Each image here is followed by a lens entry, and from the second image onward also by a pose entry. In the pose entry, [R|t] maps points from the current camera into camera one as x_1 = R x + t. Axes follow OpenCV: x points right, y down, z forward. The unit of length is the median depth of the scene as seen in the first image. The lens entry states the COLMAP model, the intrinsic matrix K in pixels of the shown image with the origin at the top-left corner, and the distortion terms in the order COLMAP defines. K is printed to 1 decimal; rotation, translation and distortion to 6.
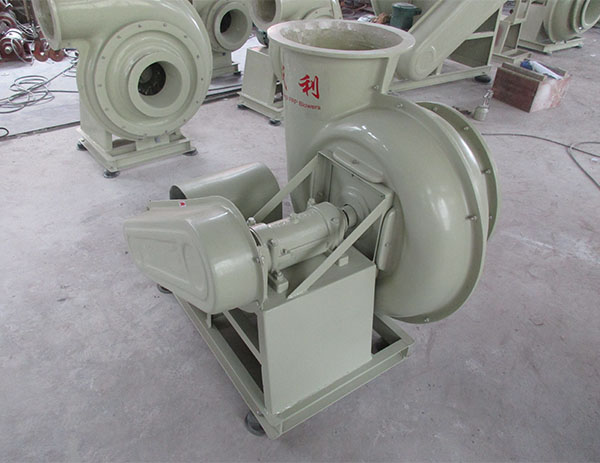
lens RADIAL K [[463.1, 0, 300.8], [0, 463.1, 233.2], [0, 0, 1]] dist [0.004468, -0.004366]
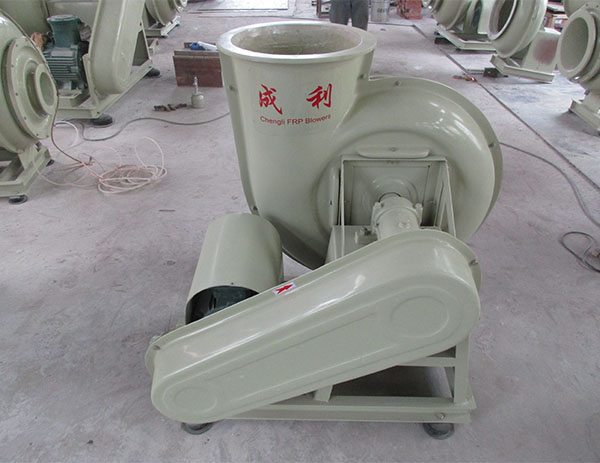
lens RADIAL K [[463.1, 0, 300.8], [0, 463.1, 233.2], [0, 0, 1]] dist [0.004468, -0.004366]
pose [[0.587416, -0.503285, 0.633756, -0.592356], [0.496444, 0.842546, 0.208948, -0.250710], [-0.639129, 0.191885, 0.744778, 0.331355]]
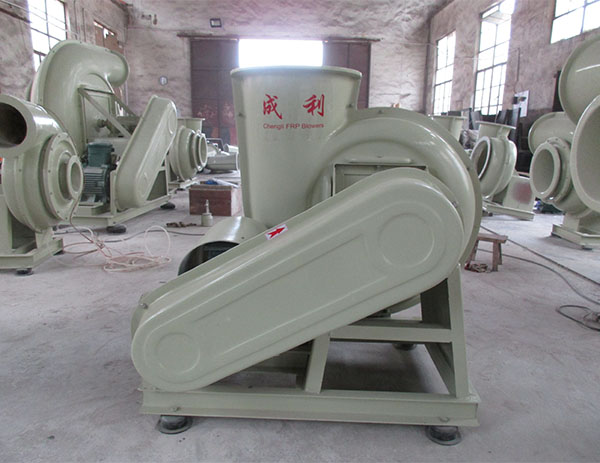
lens RADIAL K [[463.1, 0, 300.8], [0, 463.1, 233.2], [0, 0, 1]] dist [0.004468, -0.004366]
pose [[0.600300, -0.203053, 0.773569, -0.743569], [0.474776, 0.868840, -0.140372, 0.063533], [-0.643605, 0.451537, 0.617969, 0.405190]]
